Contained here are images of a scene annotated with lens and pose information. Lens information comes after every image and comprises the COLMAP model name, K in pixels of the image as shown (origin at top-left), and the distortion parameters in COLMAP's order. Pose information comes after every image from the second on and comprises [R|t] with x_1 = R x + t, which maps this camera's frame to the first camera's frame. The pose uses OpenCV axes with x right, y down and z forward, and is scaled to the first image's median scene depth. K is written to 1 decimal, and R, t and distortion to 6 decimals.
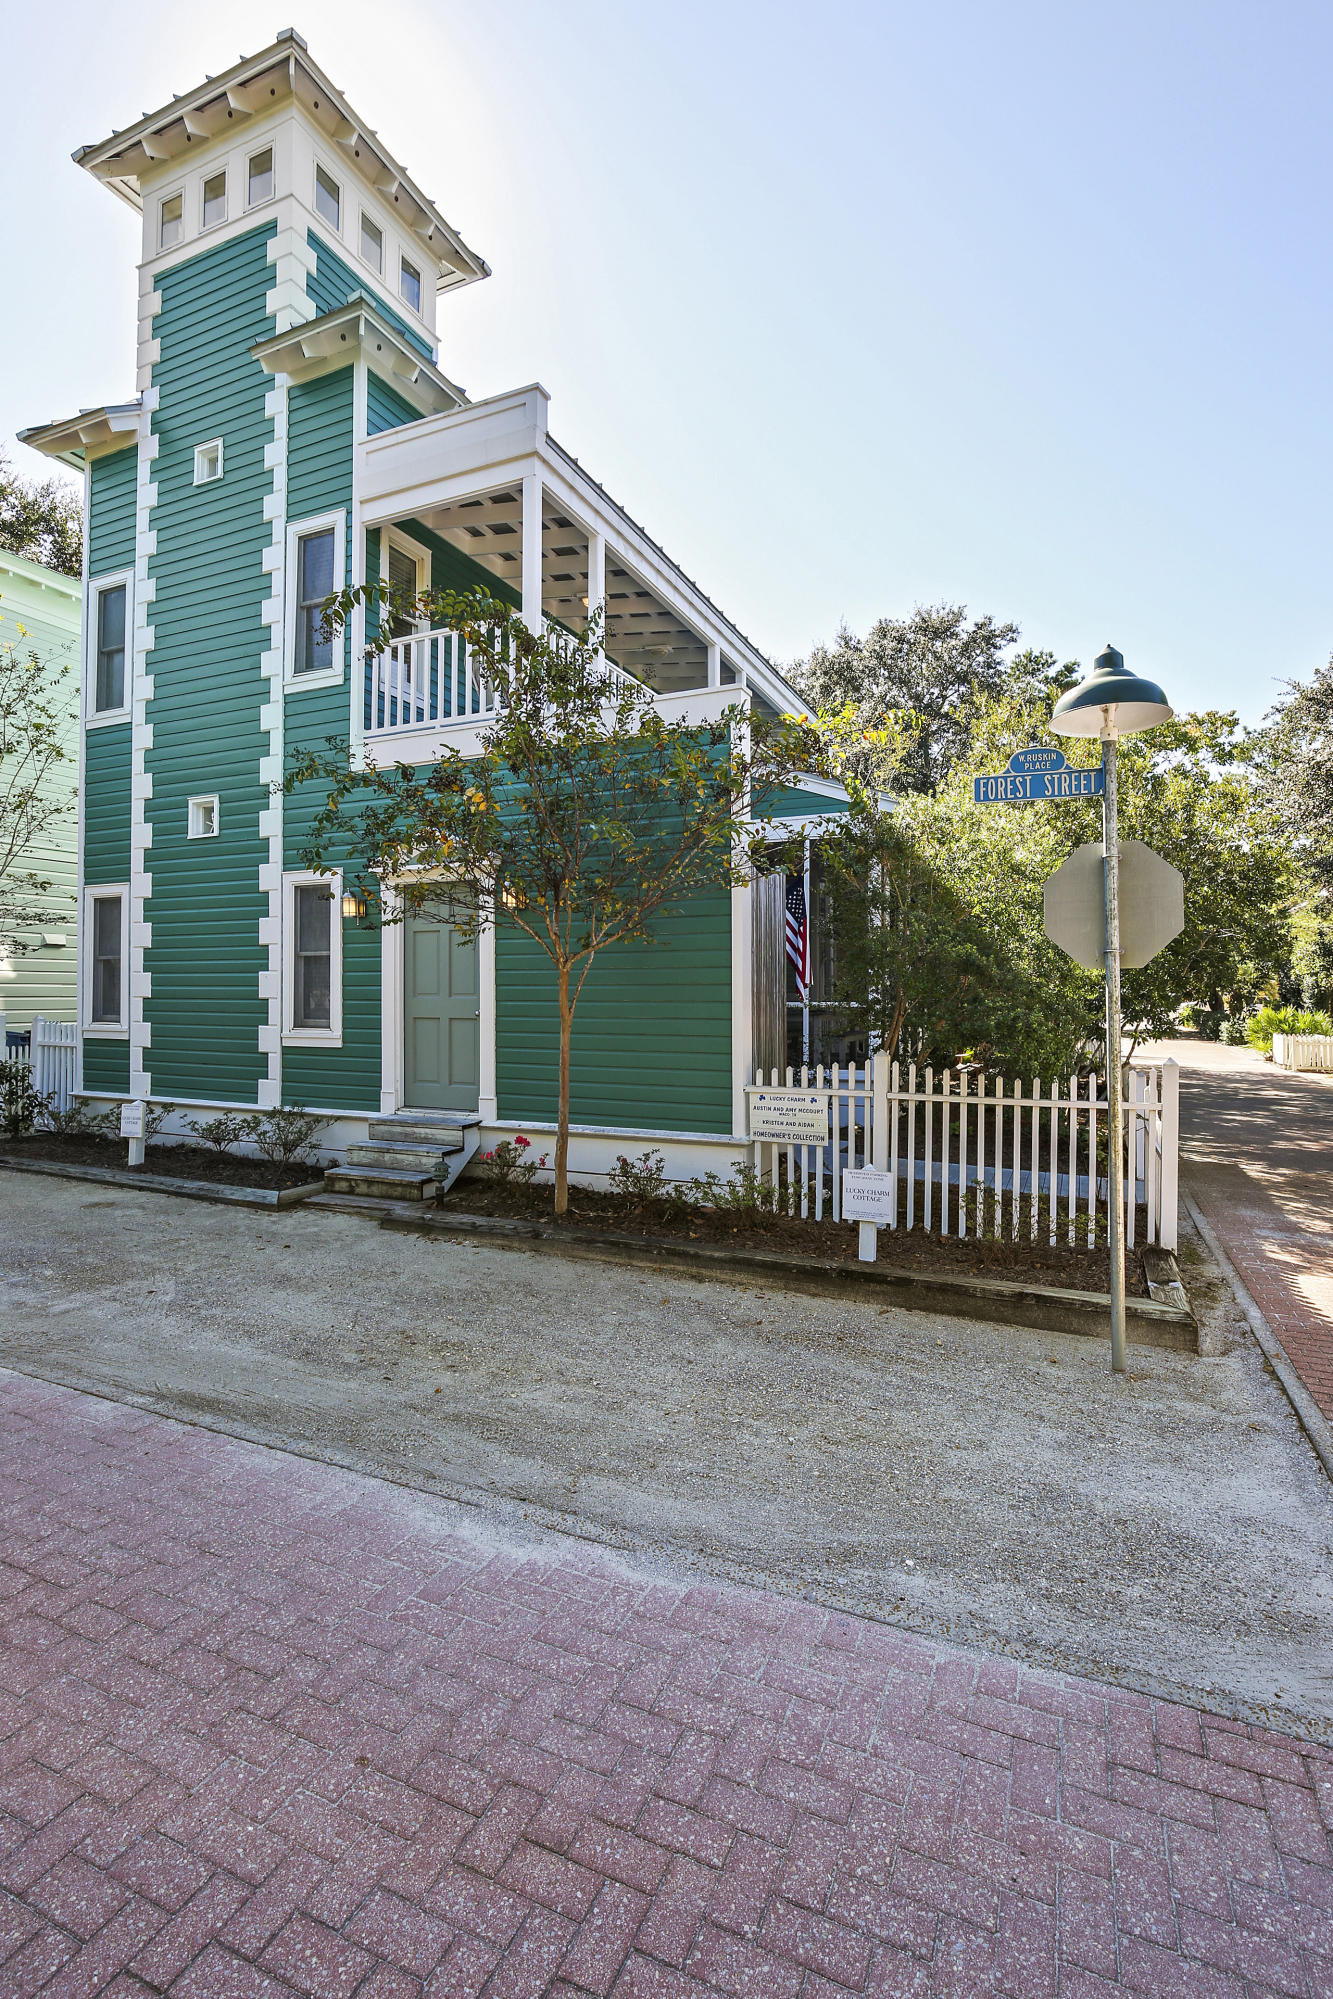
lens RADIAL K [[922.3, 0, 666.5], [0, 922.3, 999.5], [0, 0, 1]] dist [-0.014365, 0.002015]
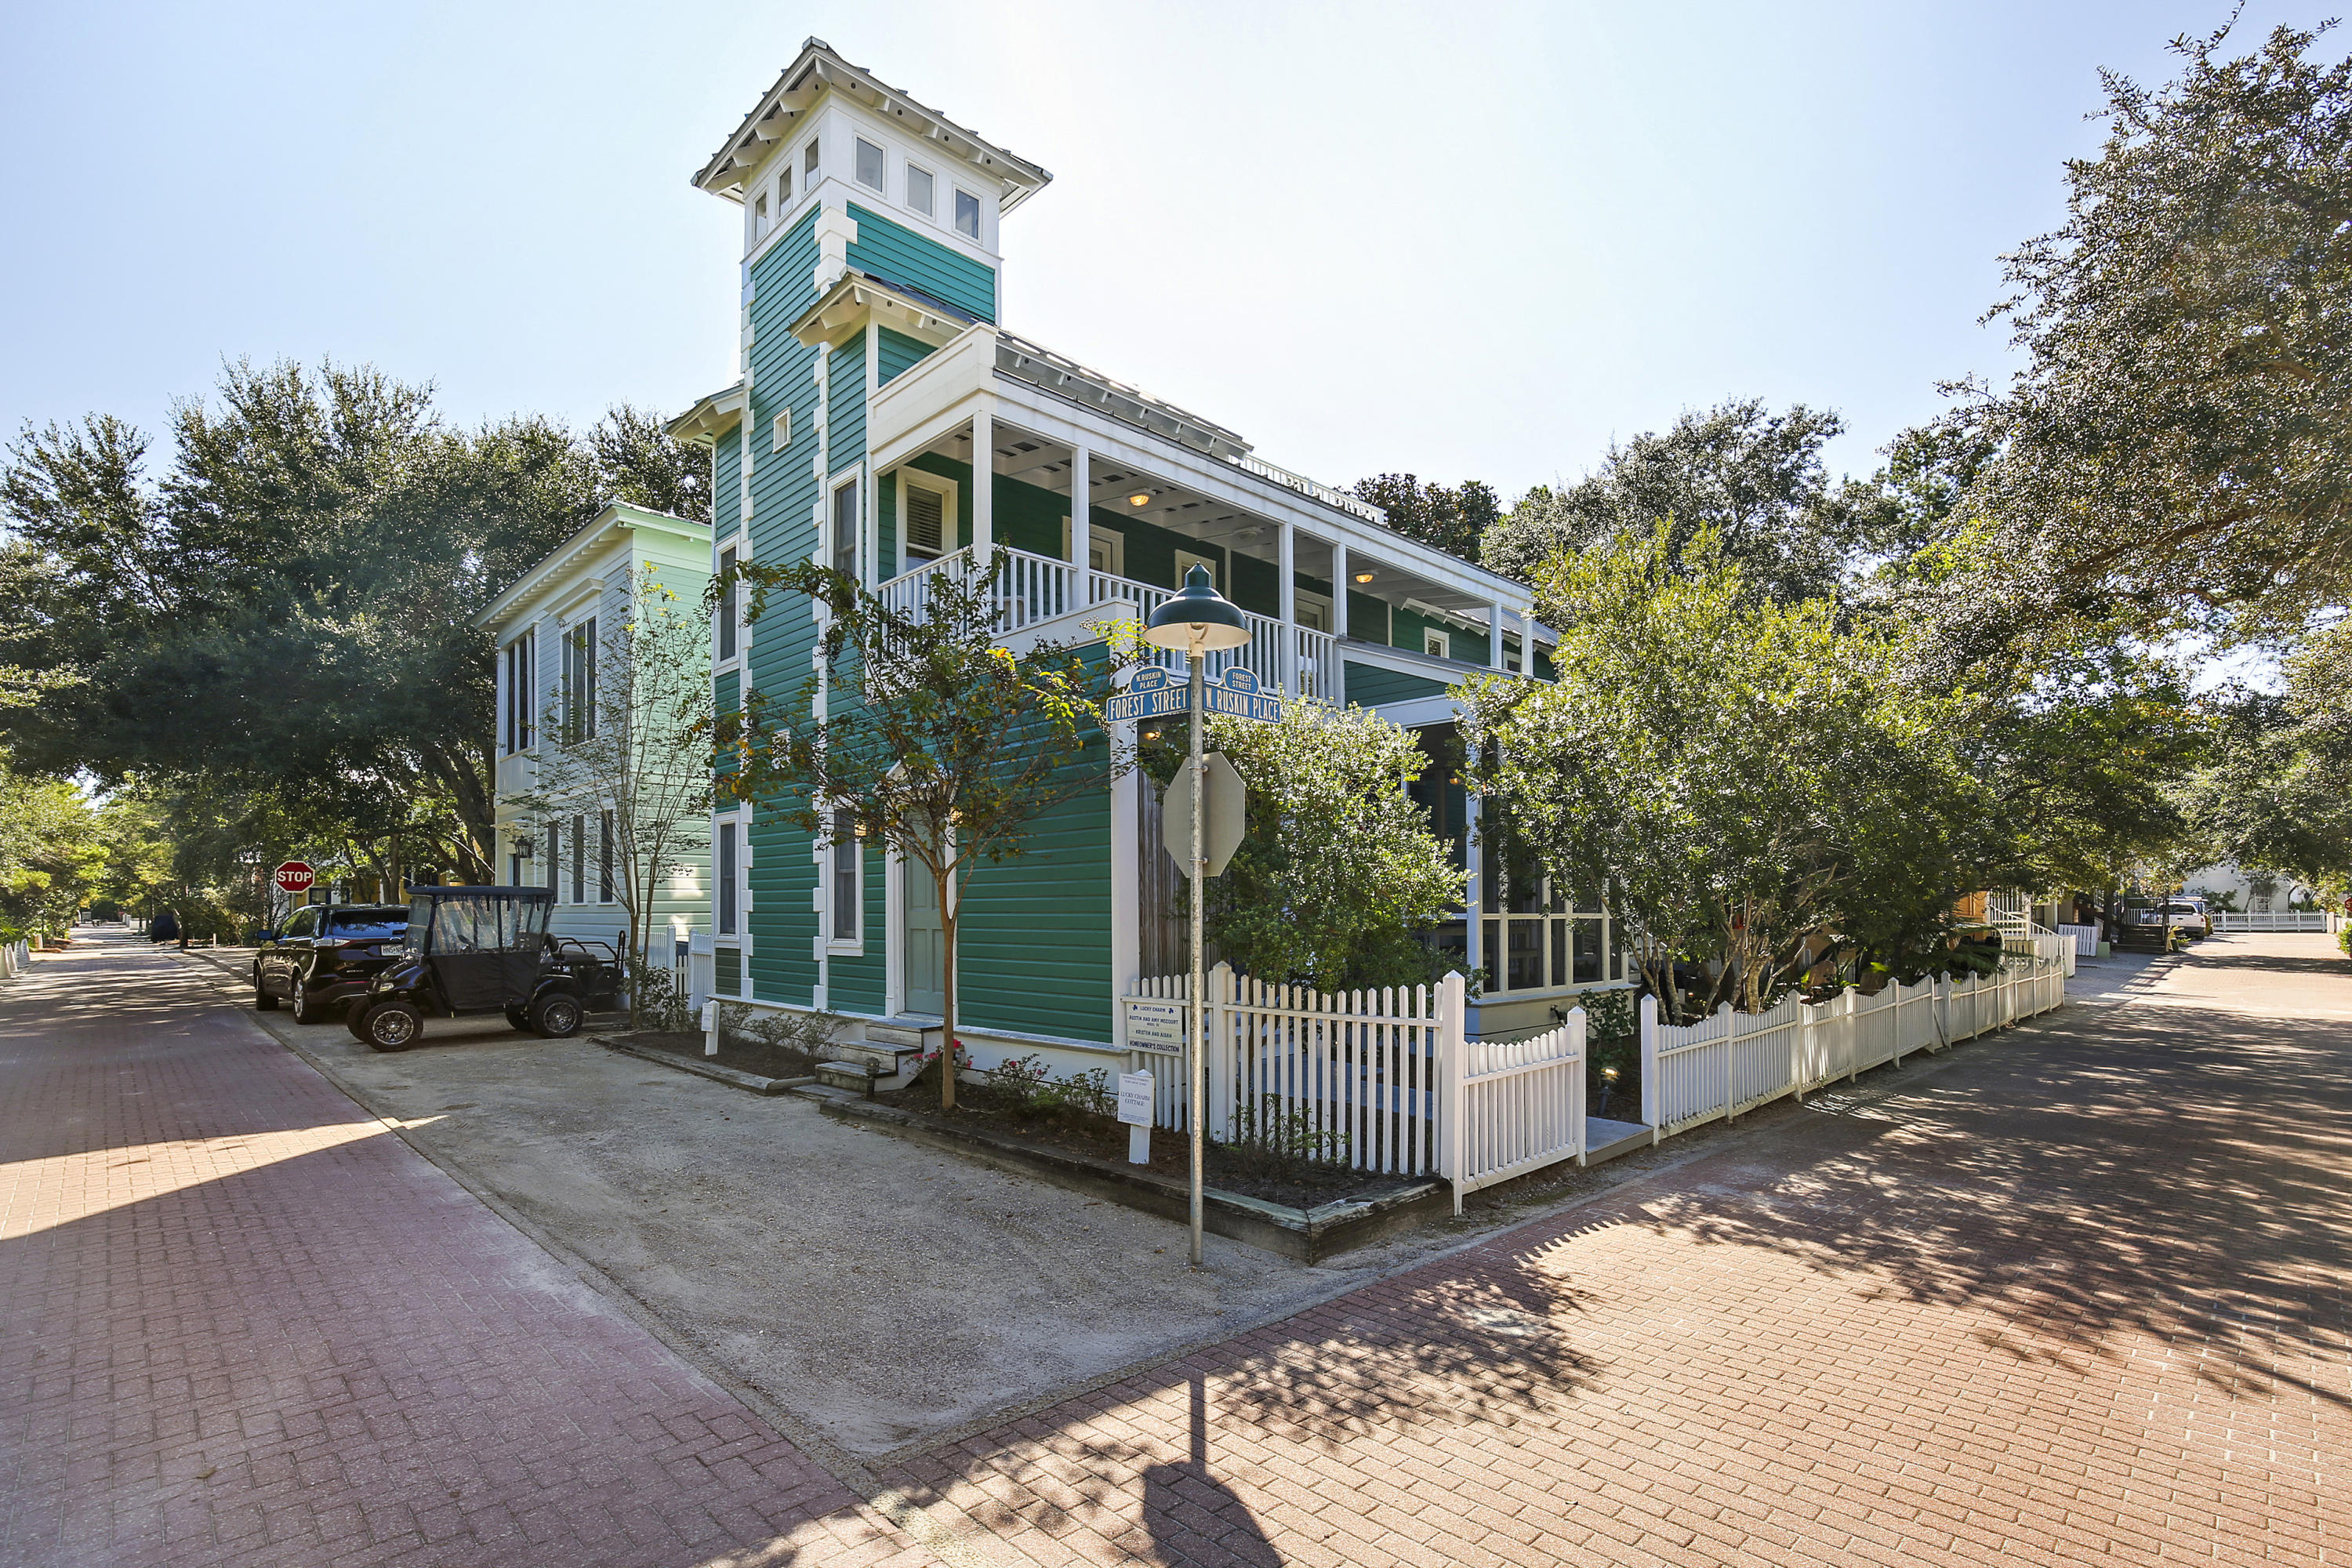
lens RADIAL K [[1111.9, 0, 1177.8], [0, 1111.9, 923.1], [0, 0, 1]] dist [-0.013957, -0.000428]
pose [[0.930937, -0.000693, -0.365180, 0.468852], [0.002689, 0.999984, 0.004955, 0.007231], [0.365170, -0.005595, 0.930924, -0.086281]]
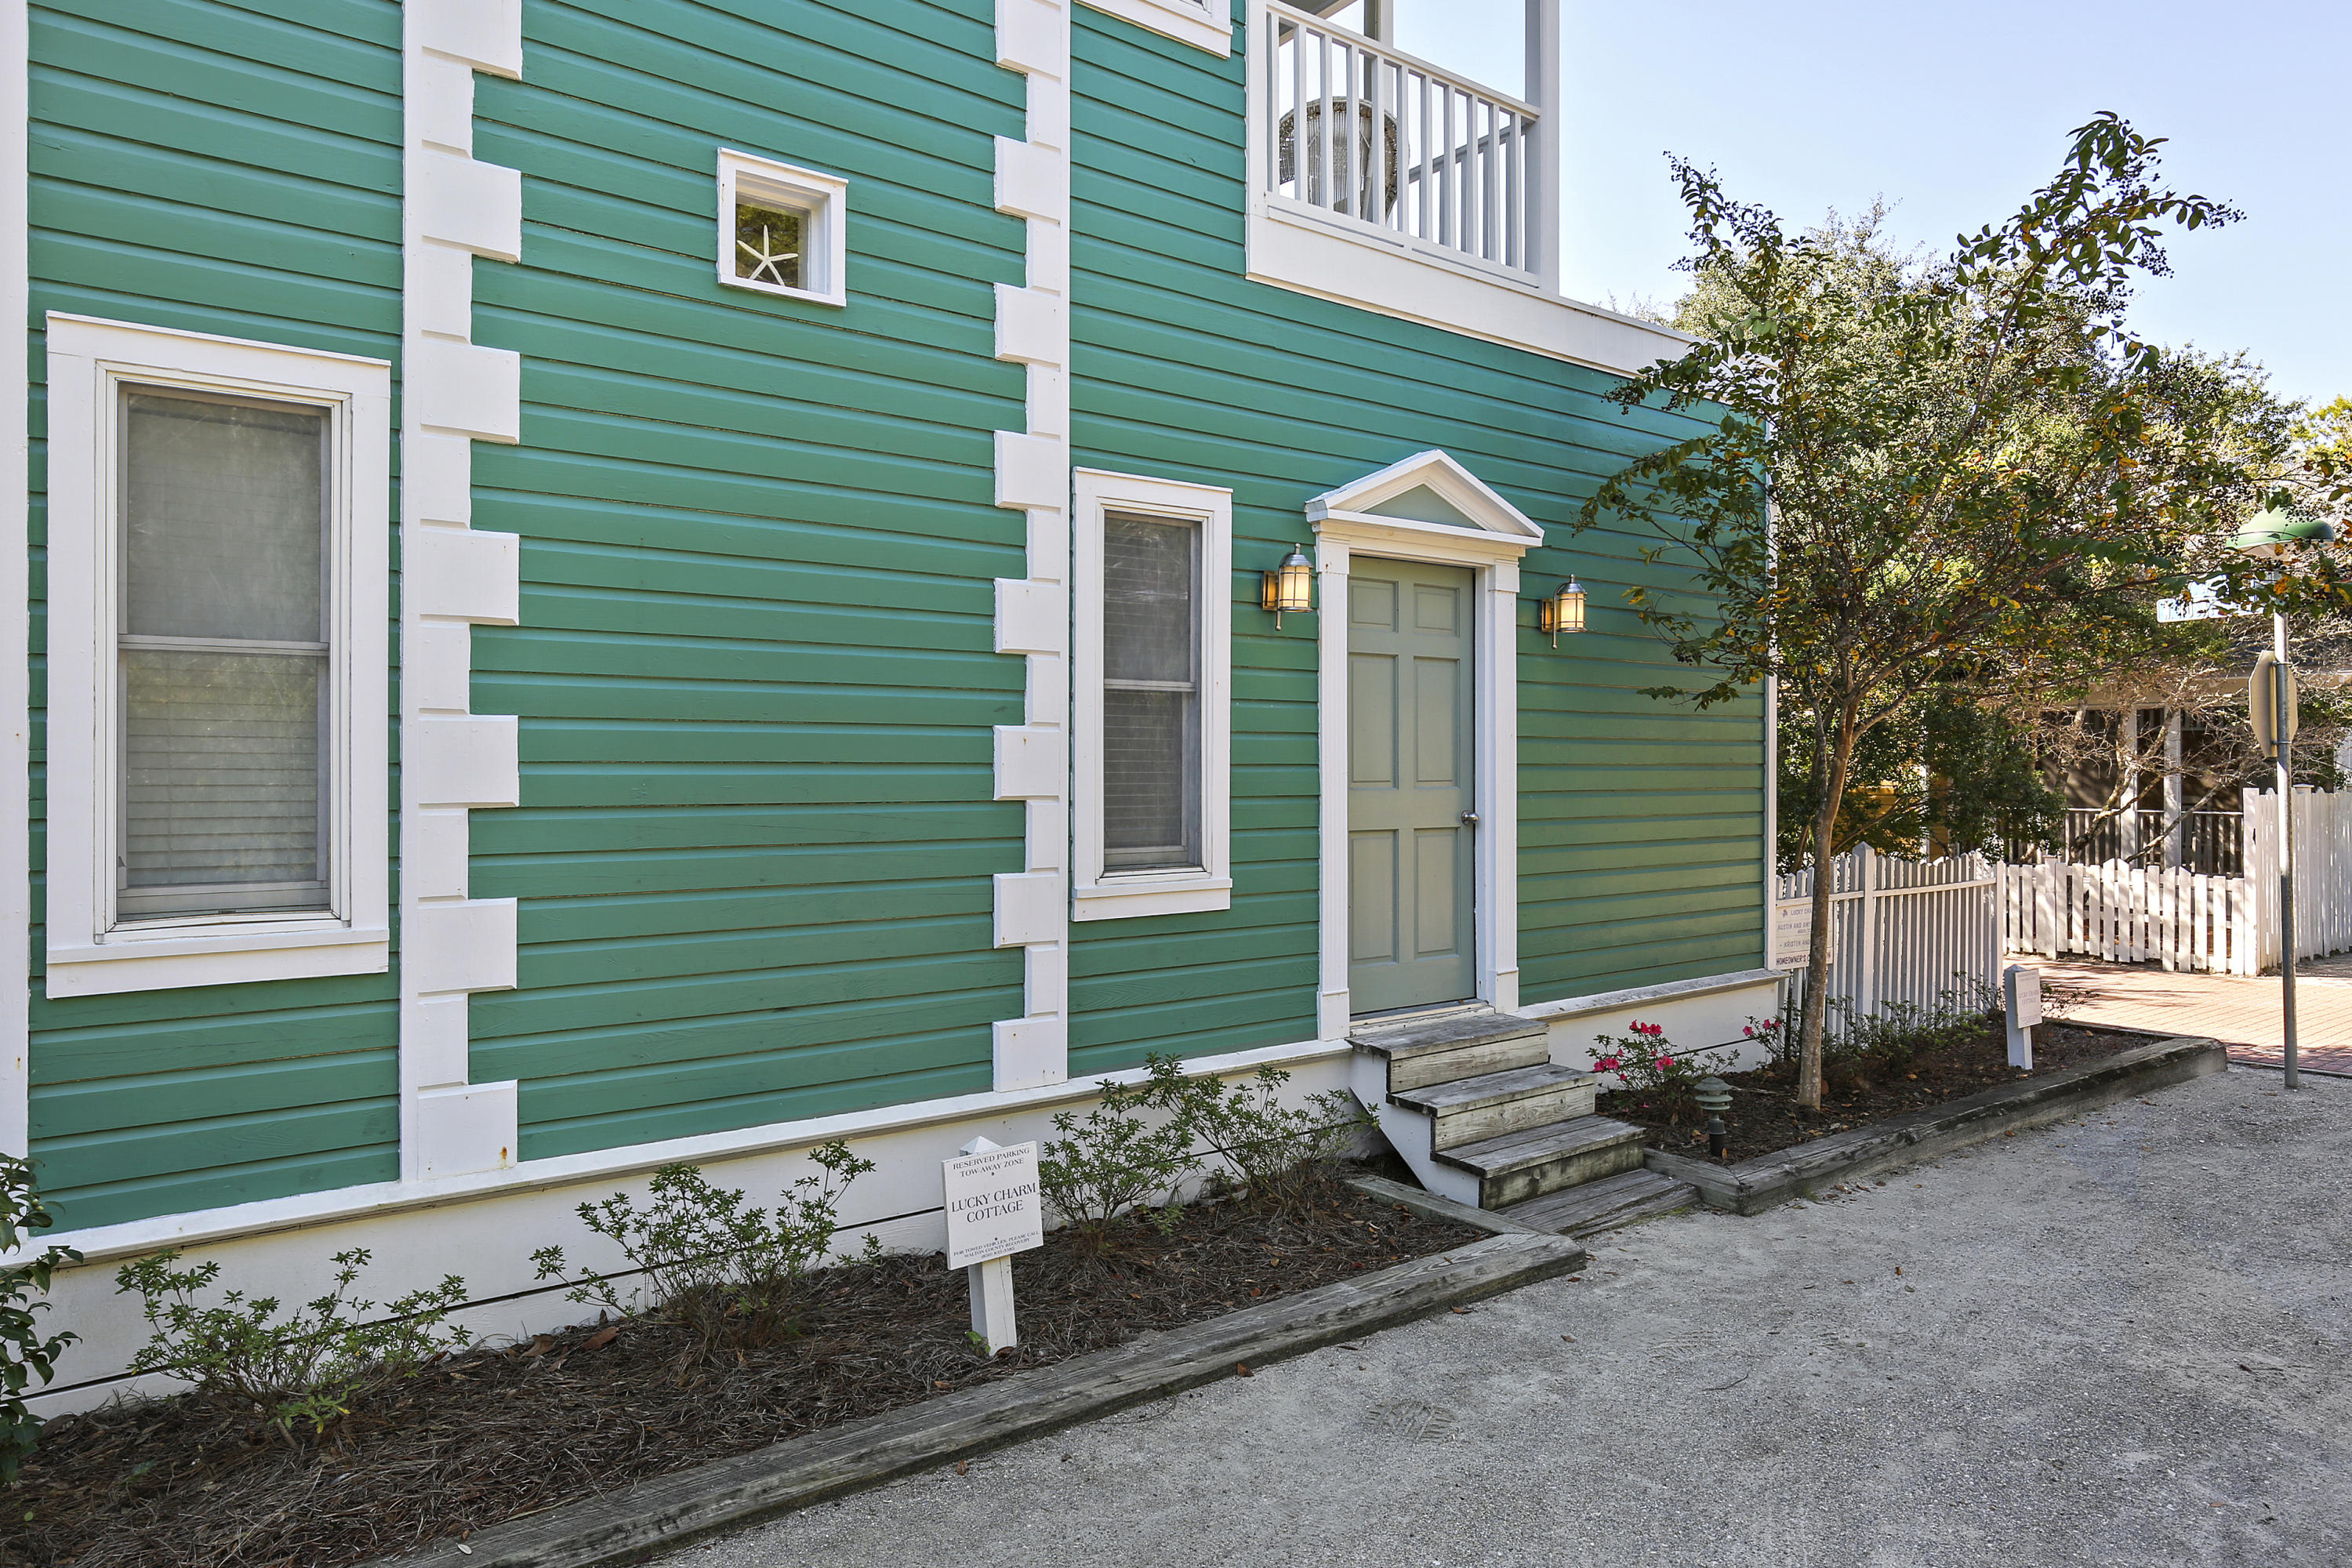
lens RADIAL K [[1434.5, 0, 1176.0], [0, 1434.5, 784.0], [0, 0, 1]] dist [0.002212, 0.000538]
pose [[0.486630, -0.005970, 0.873588, -0.932991], [0.017909, 0.999835, -0.003144, -0.004246], [-0.873424, 0.017175, 0.486657, 0.685452]]
